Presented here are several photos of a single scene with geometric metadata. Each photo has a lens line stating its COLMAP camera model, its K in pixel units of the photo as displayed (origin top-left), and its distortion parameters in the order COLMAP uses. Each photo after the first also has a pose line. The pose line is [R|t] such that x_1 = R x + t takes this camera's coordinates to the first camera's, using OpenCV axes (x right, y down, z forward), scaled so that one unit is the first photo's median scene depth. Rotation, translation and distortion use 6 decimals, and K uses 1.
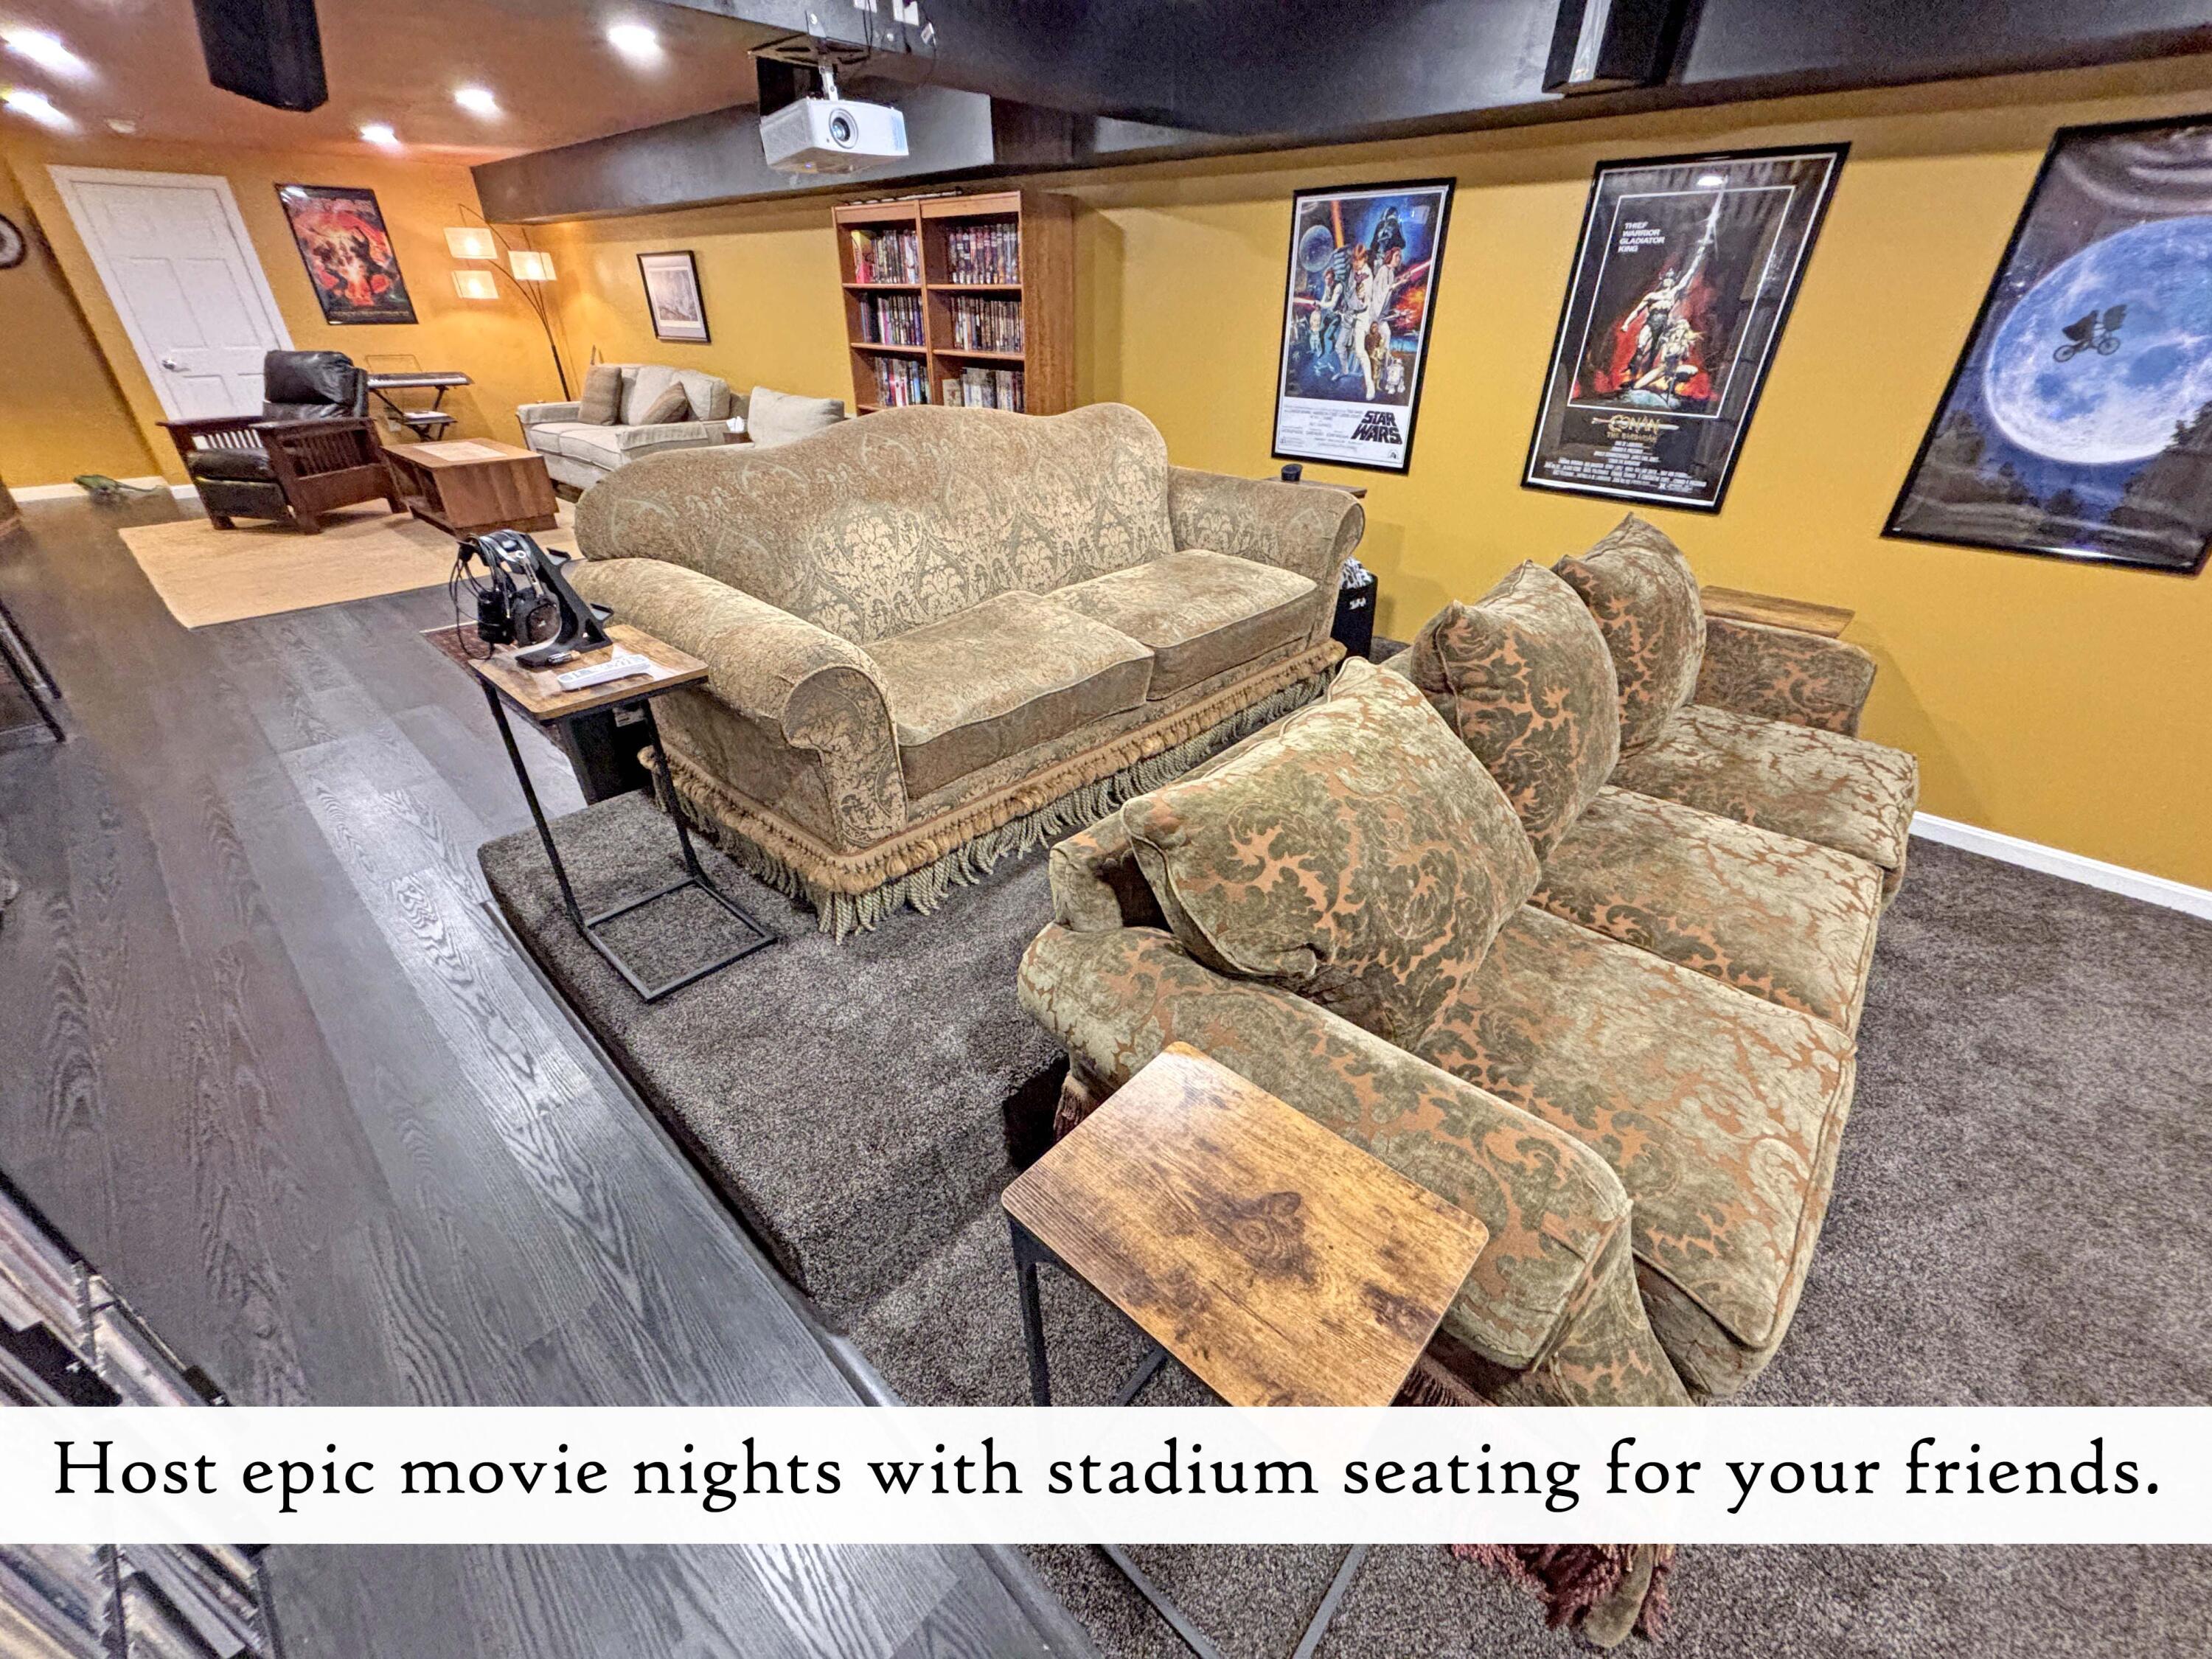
lens RADIAL K [[884.8, 0, 1106.0], [0, 884.8, 829.5], [0, 0, 1]] dist [0.003583, 0.000373]
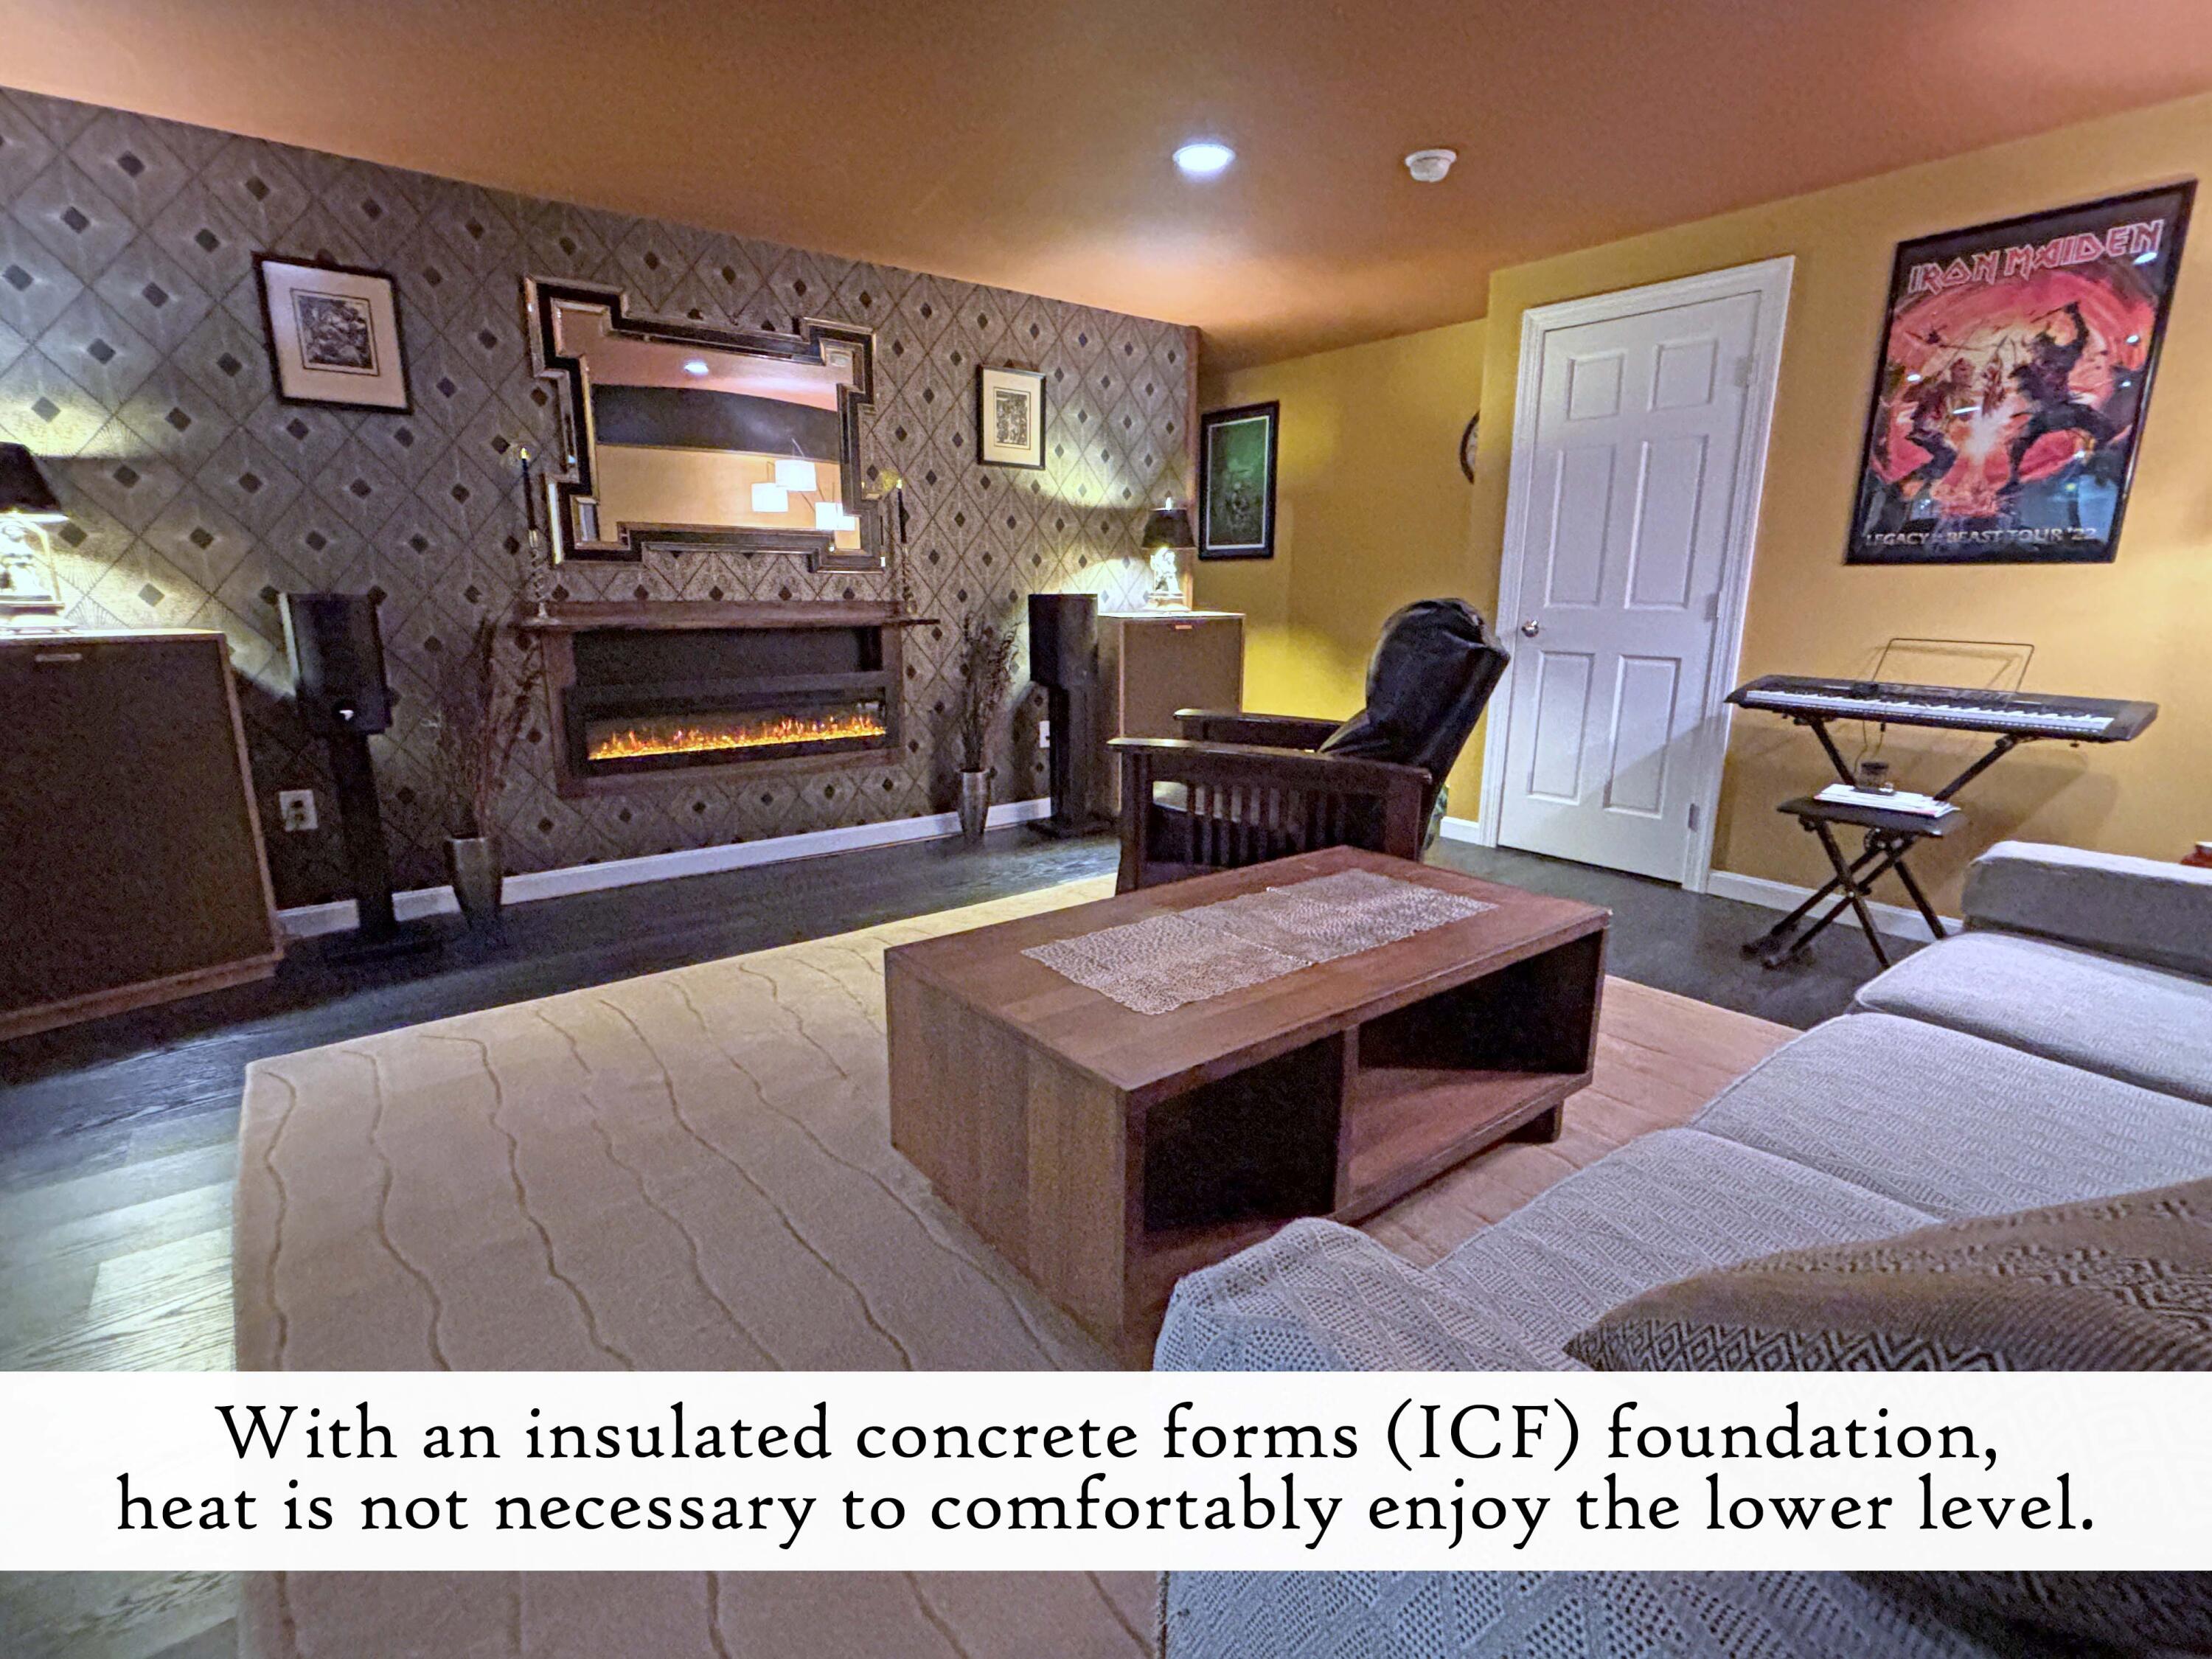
lens RADIAL K [[1044.9, 0, 1106.0], [0, 1044.9, 829.5], [0, 0, 1]] dist [0.002814, 0.000754]
pose [[-0.143466, 0.219476, -0.965012, -0.898541], [-0.519609, 0.813179, 0.262193, -1.075890], [0.842273, 0.539045, -0.002622, 2.006603]]
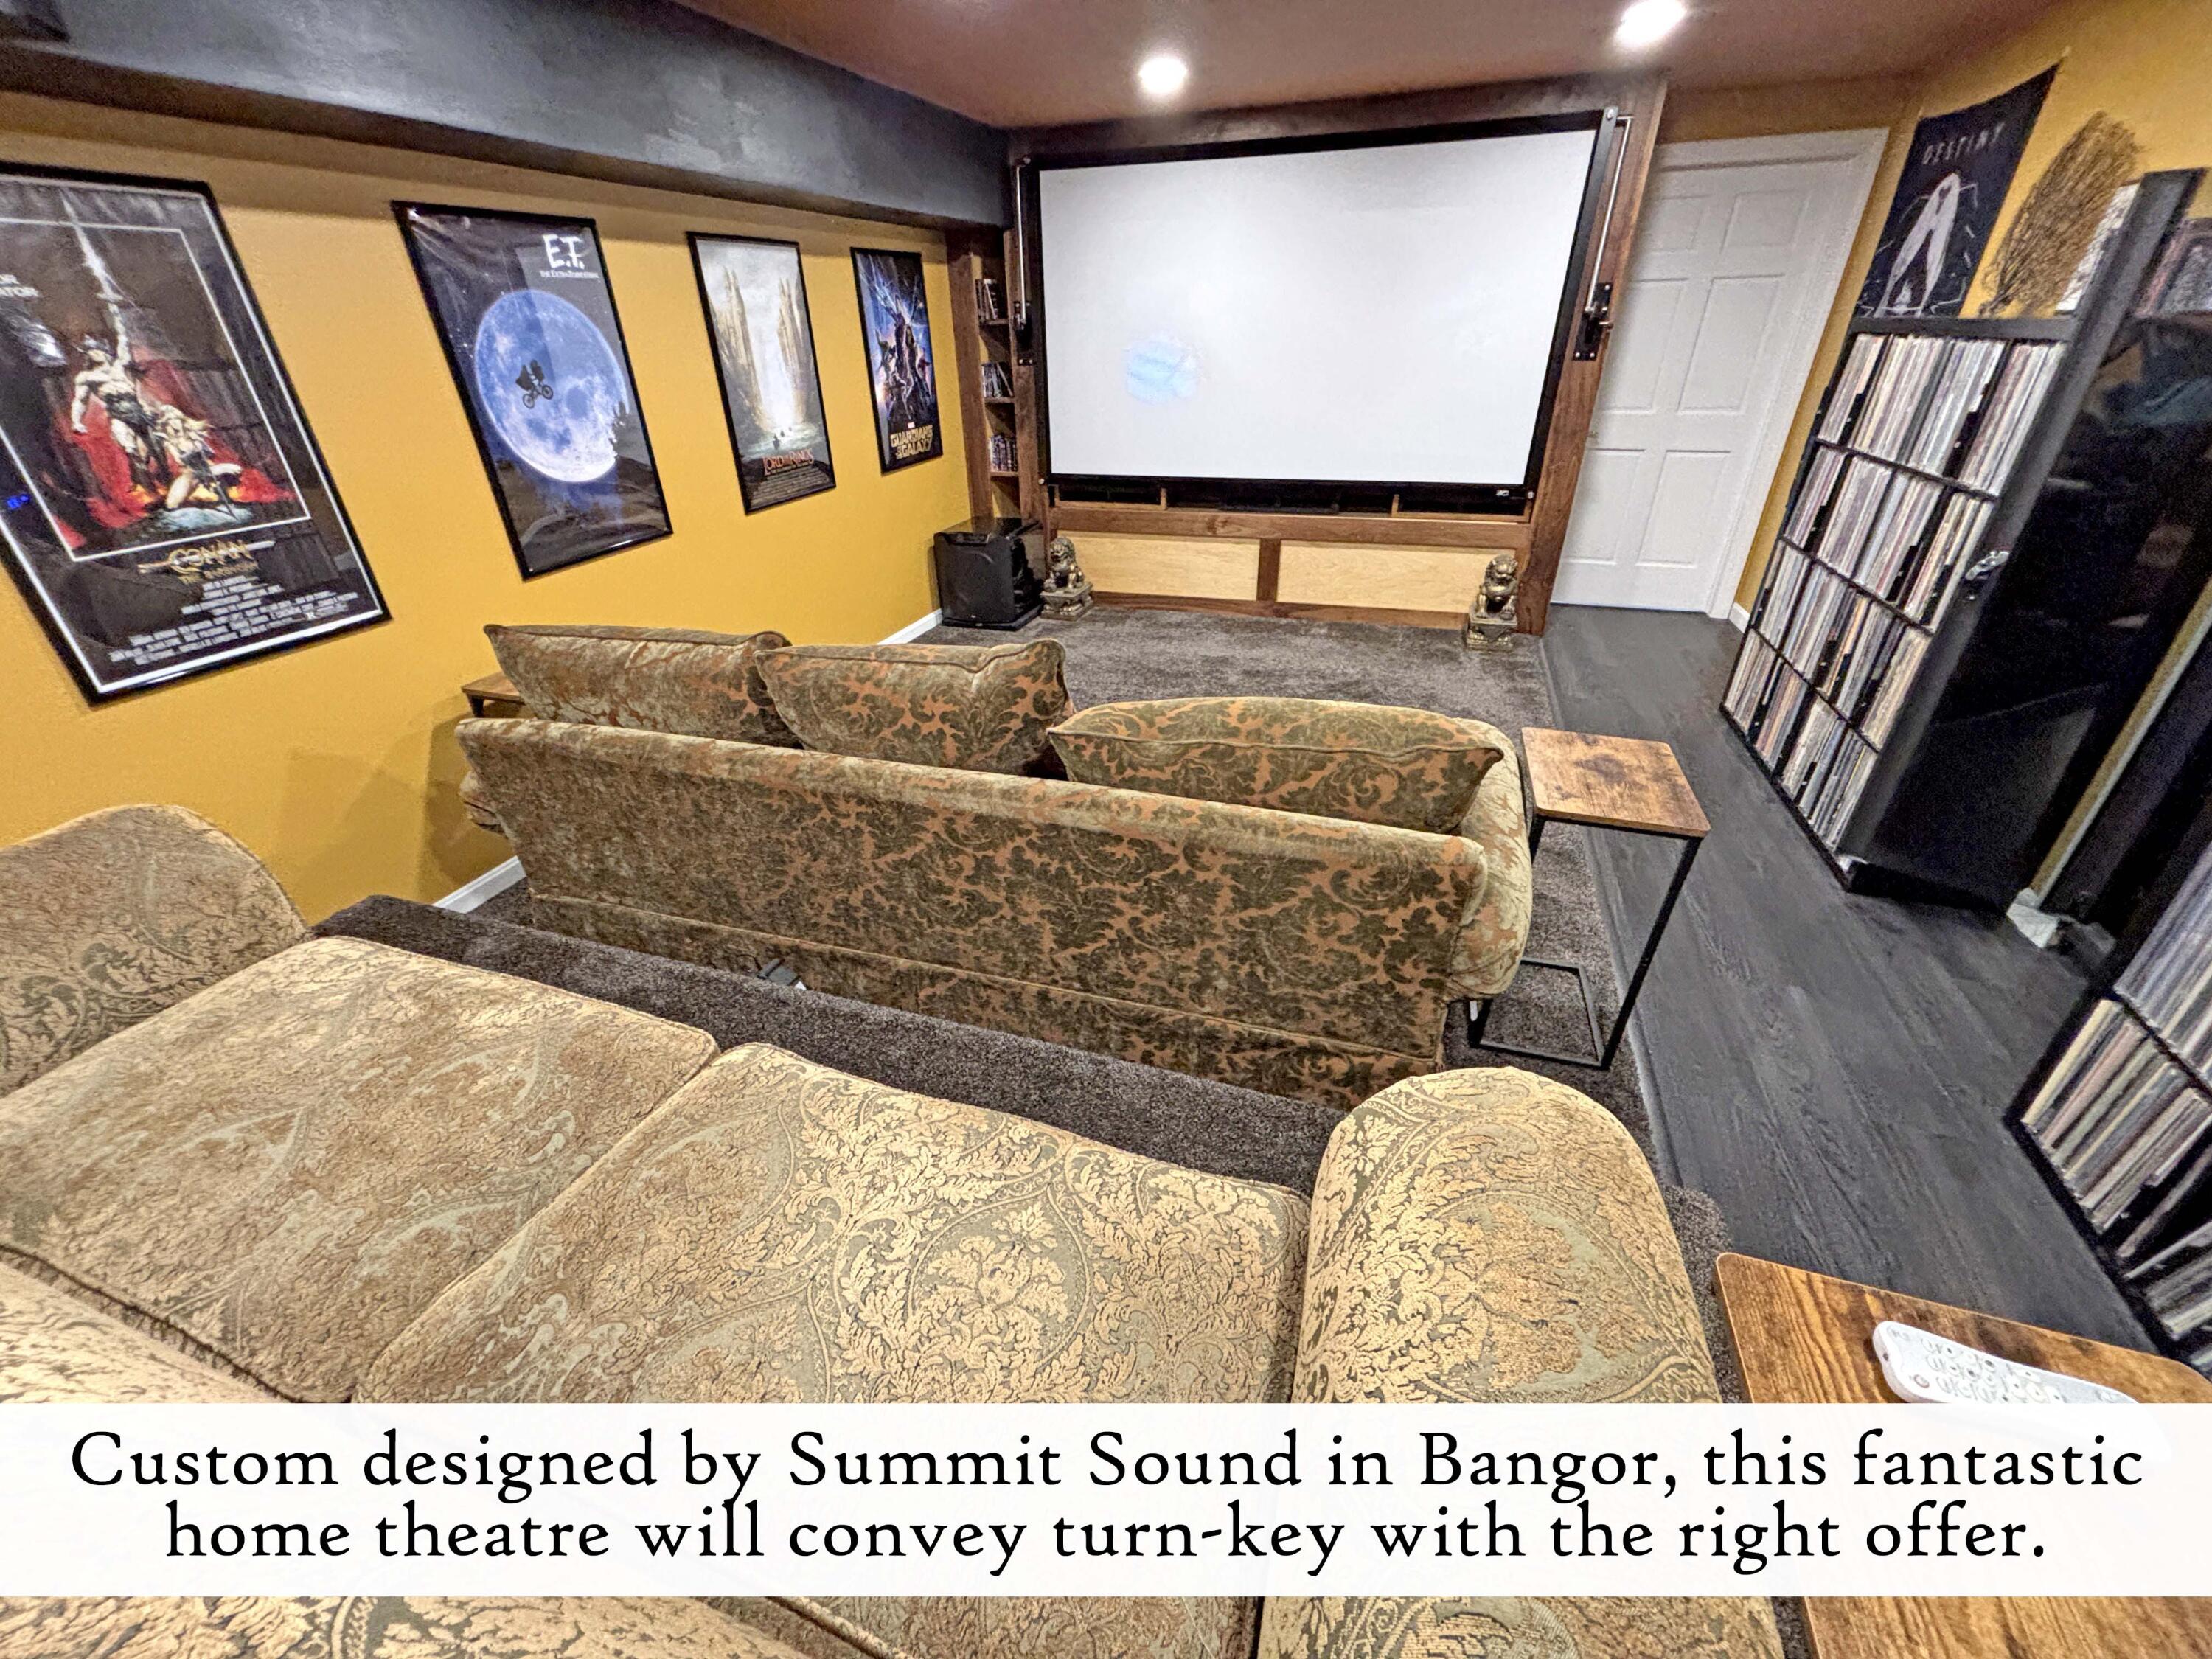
lens RADIAL K [[901.0, 0, 1116.1], [0, 901.0, 821.1], [0, 0, 1]] dist [0.006931, -0.000219]
pose [[-0.422234, -0.444226, 0.790178, -0.337389], [0.488944, 0.622411, 0.611178, -0.419755], [-0.763317, 0.644413, -0.045601, 0.640172]]
